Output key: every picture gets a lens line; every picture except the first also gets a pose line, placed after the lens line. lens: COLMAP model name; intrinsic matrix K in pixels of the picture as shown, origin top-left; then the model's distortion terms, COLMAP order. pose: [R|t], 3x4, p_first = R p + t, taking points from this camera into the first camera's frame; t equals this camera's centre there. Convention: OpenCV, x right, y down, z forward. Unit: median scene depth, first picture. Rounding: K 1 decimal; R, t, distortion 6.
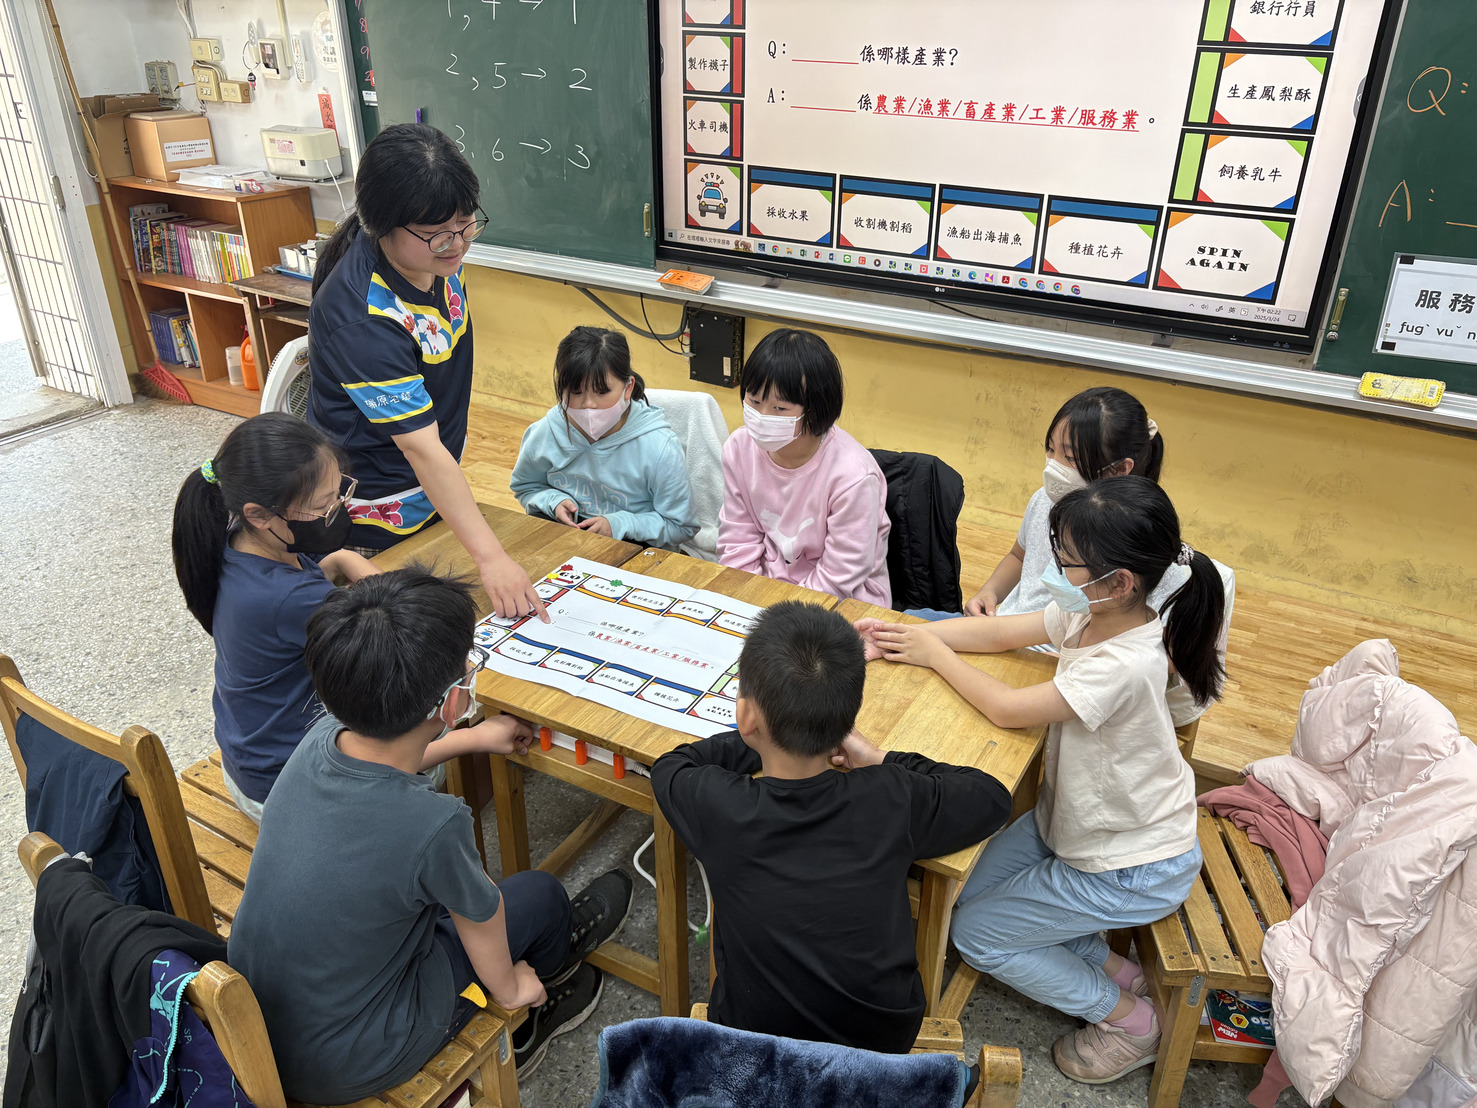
lens RADIAL K [[1115.8, 0, 728.9], [0, 1115.8, 552.4], [0, 0, 1]] dist [0.057557, -0.059157]
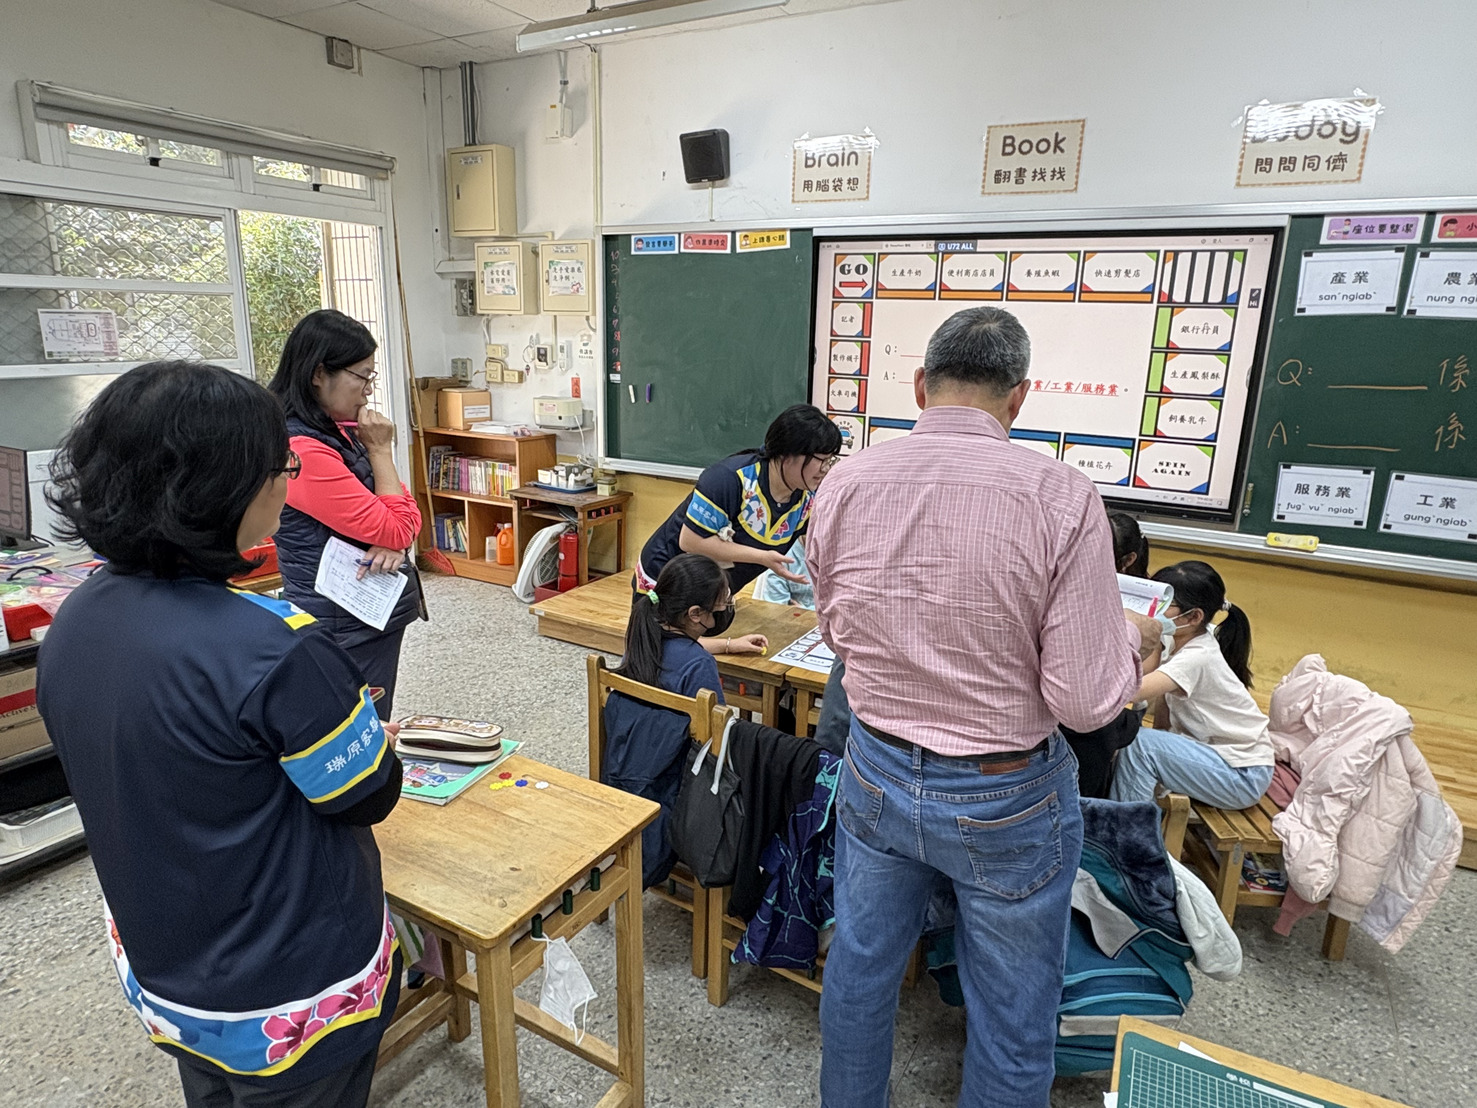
lens RADIAL K [[898.7, 0, 733.7], [0, 898.7, 548.1], [0, 0, 1]] dist [-0.000721, 0.016899]
pose [[0.999811, 0.011181, 0.015920, -0.232778], [-0.007380, 0.975155, -0.221402, 0.153152], [-0.018000, 0.221242, 0.975053, -0.259206]]
